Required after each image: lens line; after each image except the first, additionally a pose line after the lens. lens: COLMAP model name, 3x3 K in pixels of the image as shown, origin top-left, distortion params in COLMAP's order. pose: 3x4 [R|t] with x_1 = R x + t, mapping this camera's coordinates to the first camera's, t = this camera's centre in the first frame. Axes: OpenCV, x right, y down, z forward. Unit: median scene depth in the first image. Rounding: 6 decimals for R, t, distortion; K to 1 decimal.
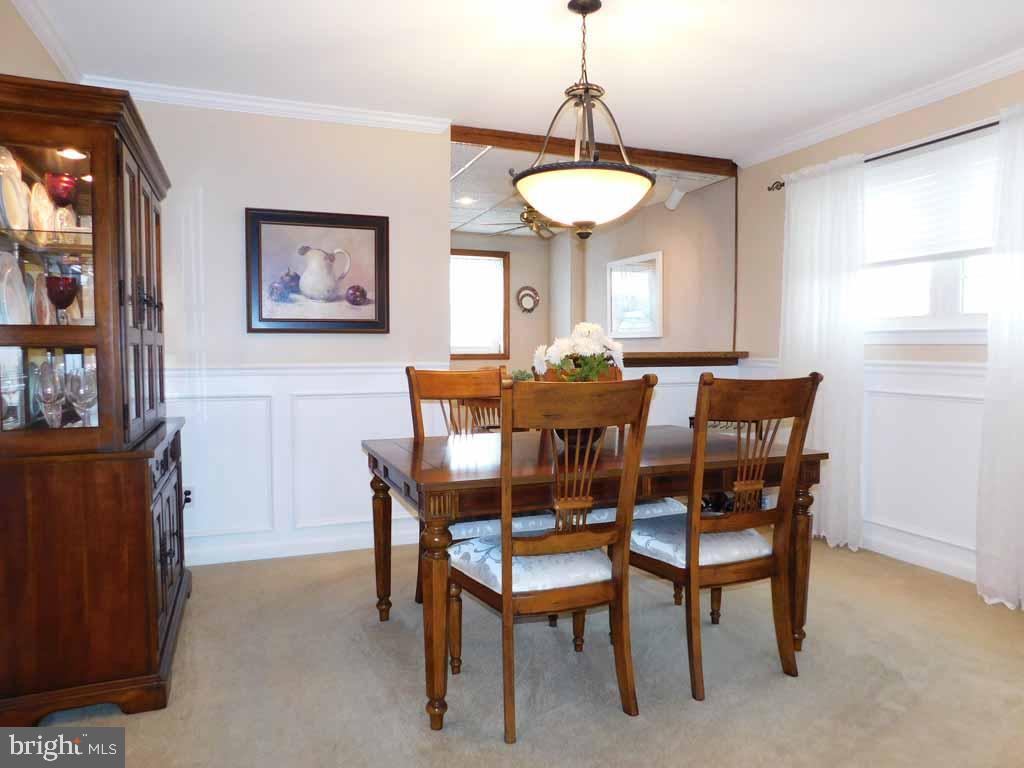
lens RADIAL K [[691.0, 0, 512.0], [0, 691.0, 384.0], [0, 0, 1]] dist [-0.022000, 0.000770]
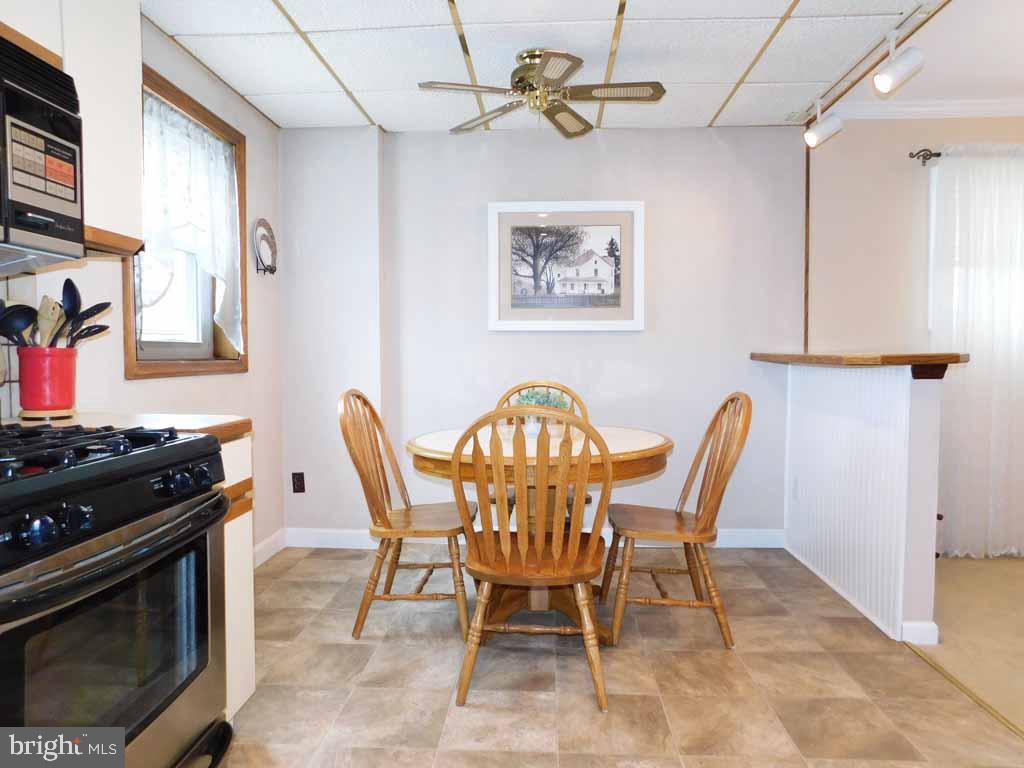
lens RADIAL K [[691.0, 0, 512.0], [0, 691.0, 384.0], [0, 0, 1]] dist [-0.022000, 0.000770]
pose [[0.417394, -0.041334, 0.907785, -0.450011], [0.047705, 0.998584, 0.023534, -0.037660], [-0.907473, 0.033483, 0.418775, 0.837487]]
